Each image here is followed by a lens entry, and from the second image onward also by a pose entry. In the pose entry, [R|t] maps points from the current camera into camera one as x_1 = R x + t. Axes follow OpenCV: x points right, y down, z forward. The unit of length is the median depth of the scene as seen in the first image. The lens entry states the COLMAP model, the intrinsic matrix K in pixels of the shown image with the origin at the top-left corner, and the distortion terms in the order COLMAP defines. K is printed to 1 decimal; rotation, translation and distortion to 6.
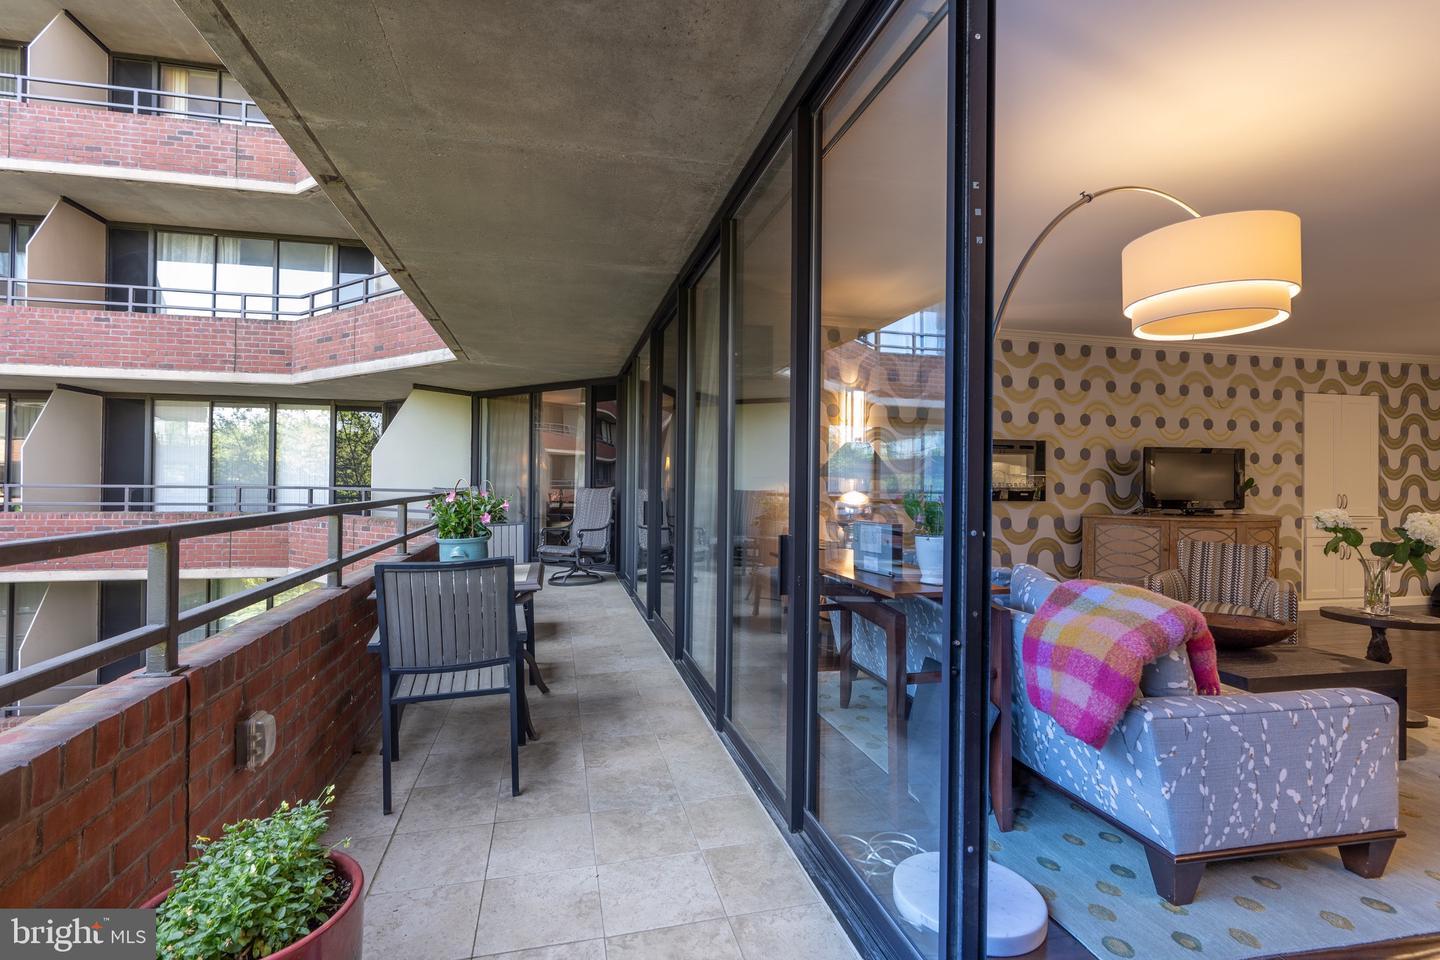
lens RADIAL K [[704.4, 0, 672.2], [0, 704.4, 478.6], [0, 0, 1]] dist [-0.011113, 0.007089]
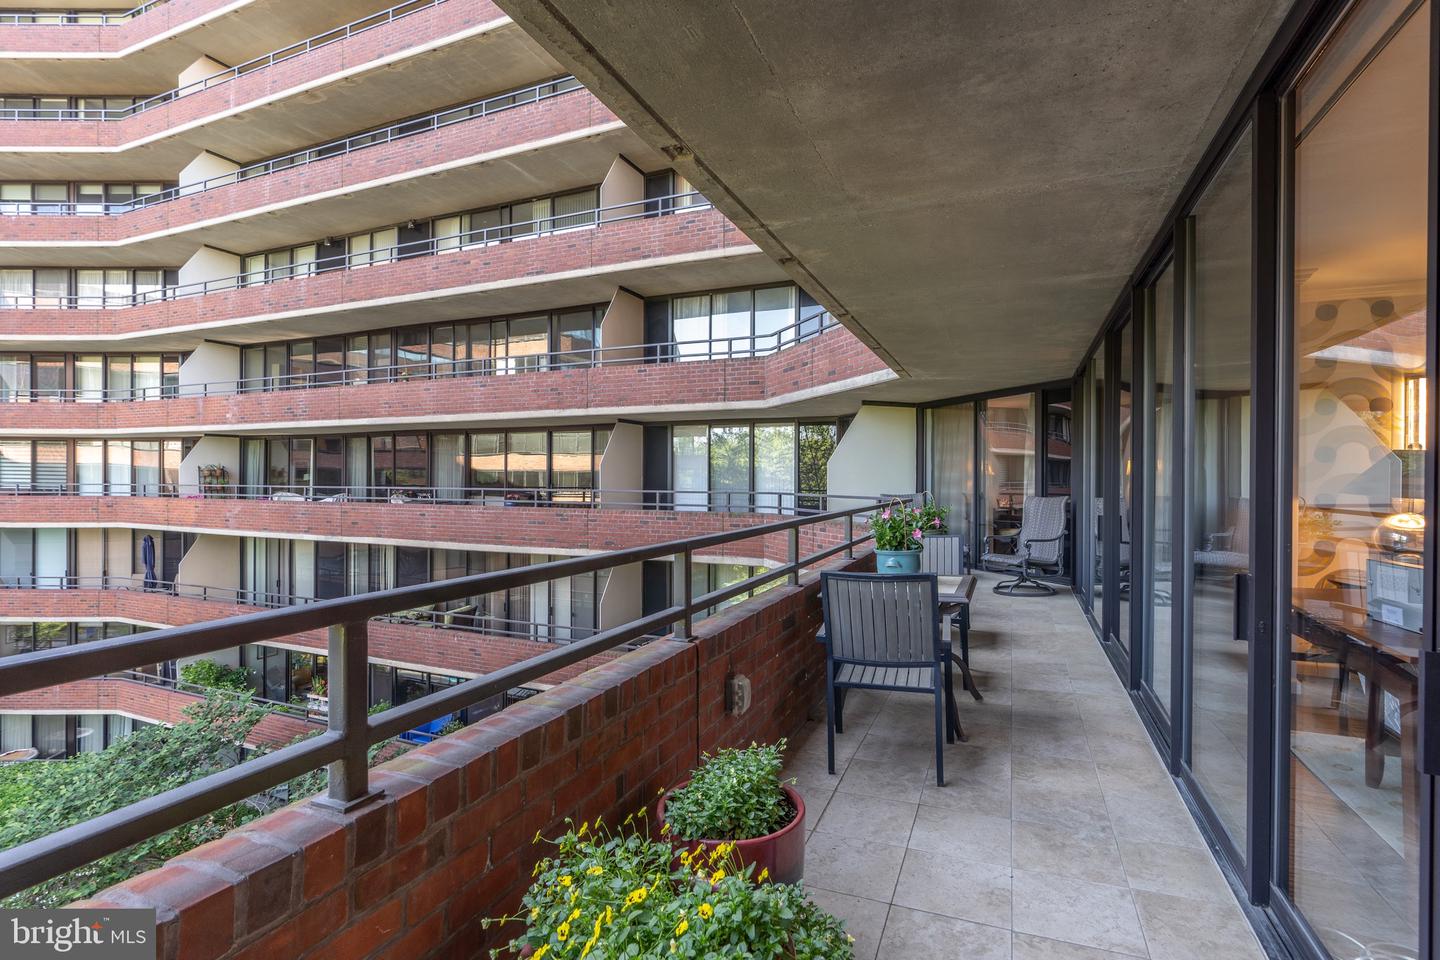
lens RADIAL K [[704.4, 0, 672.2], [0, 704.4, 478.6], [0, 0, 1]] dist [-0.011113, 0.007089]
pose [[0.805035, -0.001054, -0.593227, 0.085185], [0.010345, 0.999871, 0.012263, -0.049407], [0.593137, -0.016009, 0.804942, -0.126929]]
